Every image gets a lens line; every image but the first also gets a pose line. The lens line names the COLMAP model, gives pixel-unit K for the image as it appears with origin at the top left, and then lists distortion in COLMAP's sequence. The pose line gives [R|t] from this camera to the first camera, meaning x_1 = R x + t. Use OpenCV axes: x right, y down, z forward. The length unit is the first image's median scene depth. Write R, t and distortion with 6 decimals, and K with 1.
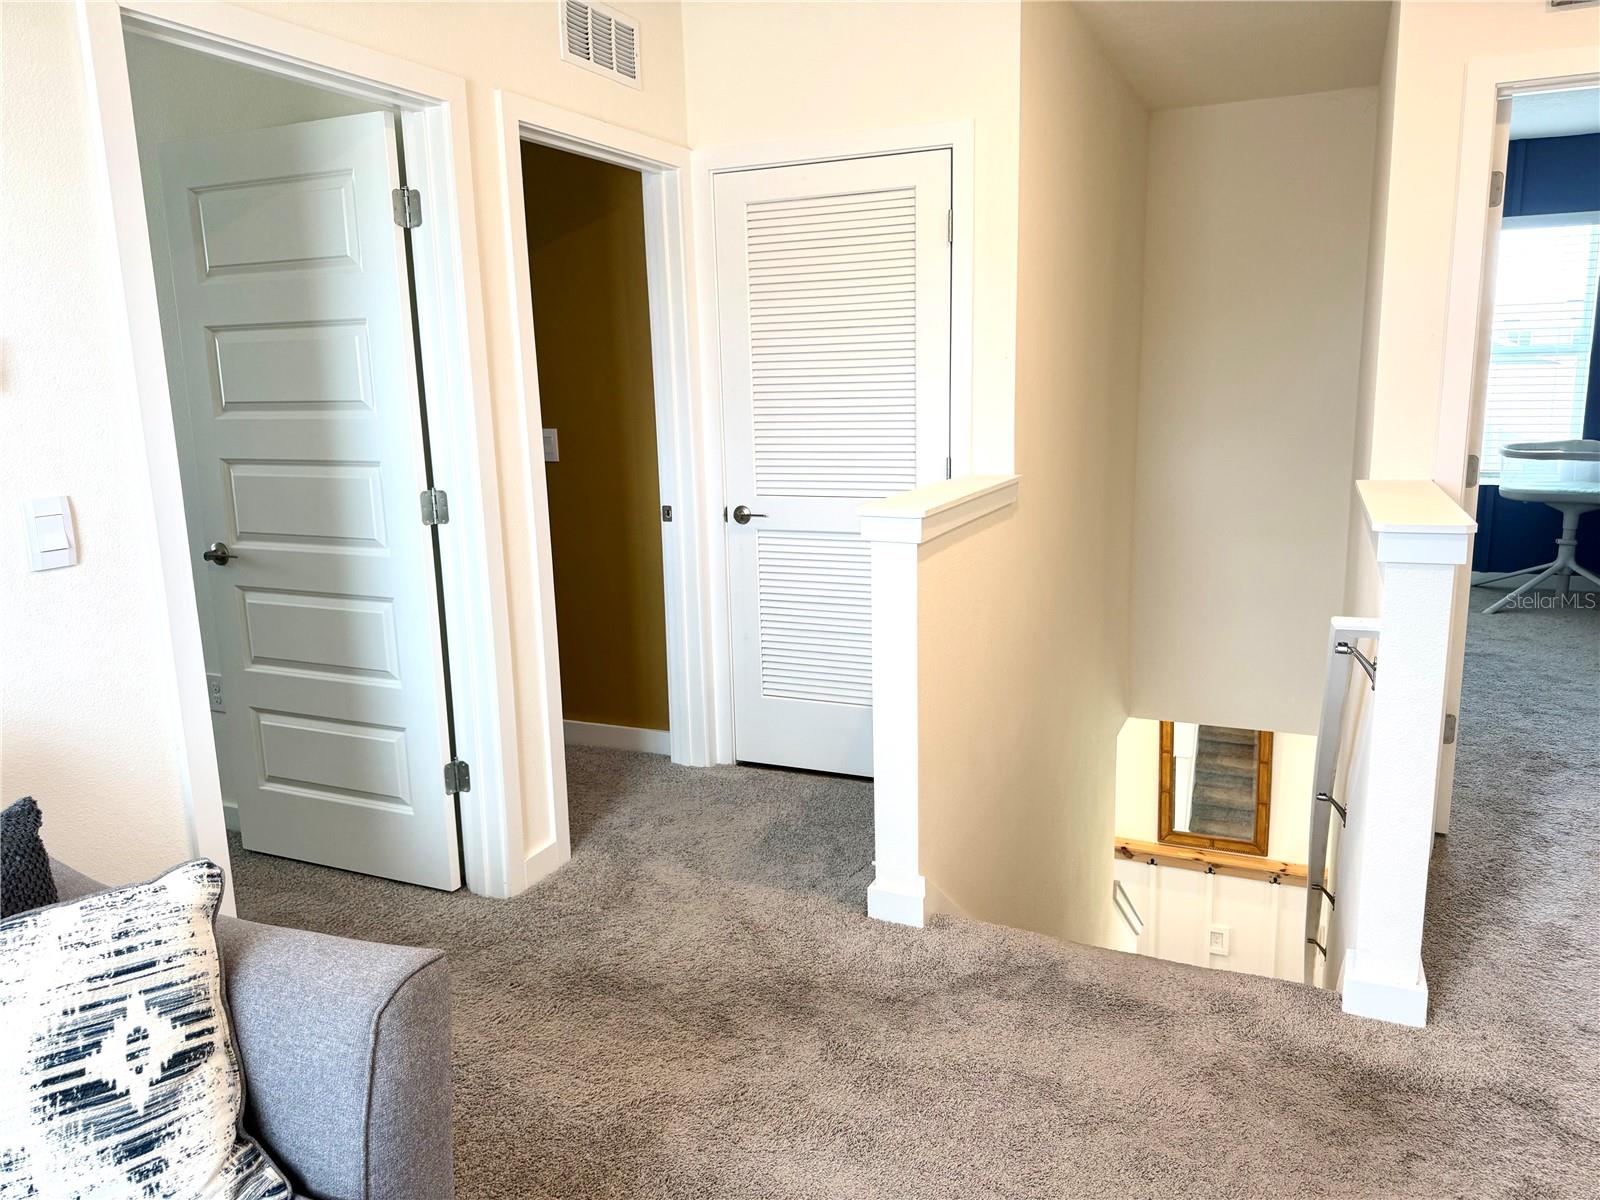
lens RADIAL K [[1122.8, 0, 800.0], [0, 1122.8, 600.0], [0, 0, 1]] dist [0.088716, -0.100362]
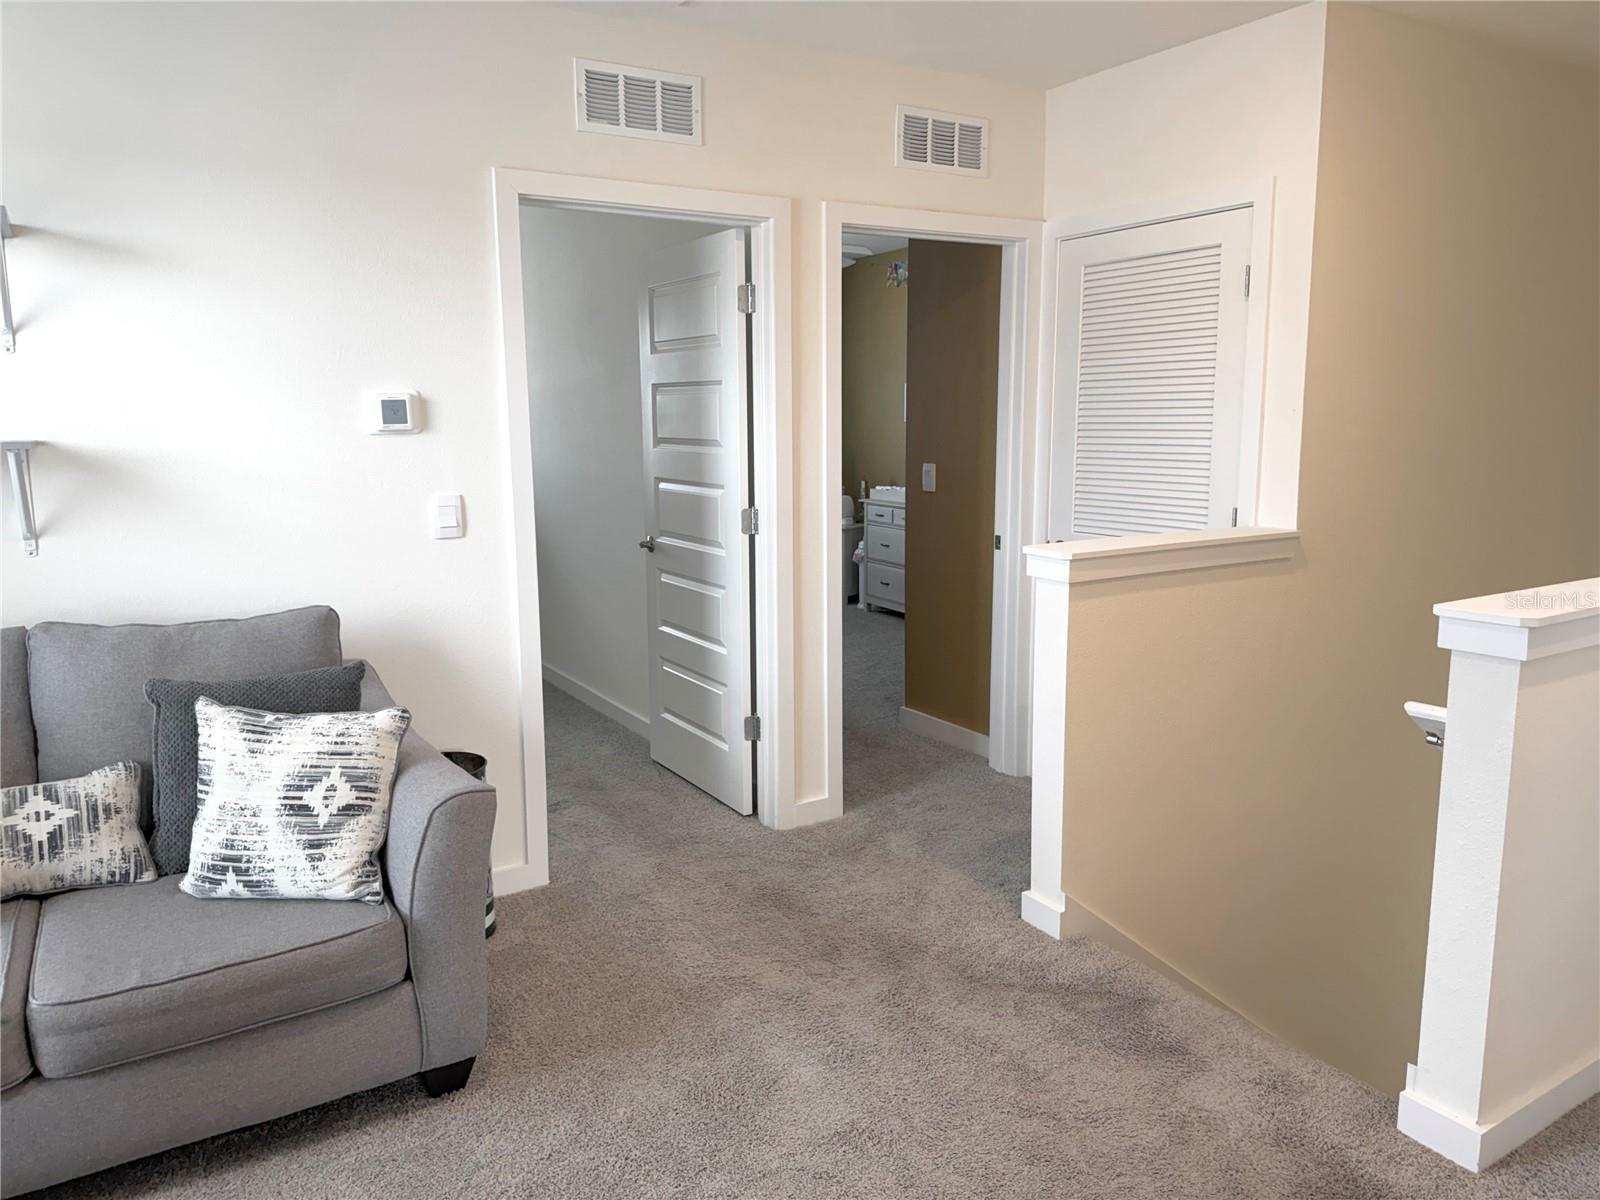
lens RADIAL K [[1122.8, 0, 800.0], [0, 1122.8, 600.0], [0, 0, 1]] dist [0.088716, -0.100362]
pose [[0.821715, 0.109644, -0.559251, 0.563860], [-0.121678, 0.992444, 0.015791, -0.021557], [0.556757, 0.055073, 0.828848, -0.060465]]
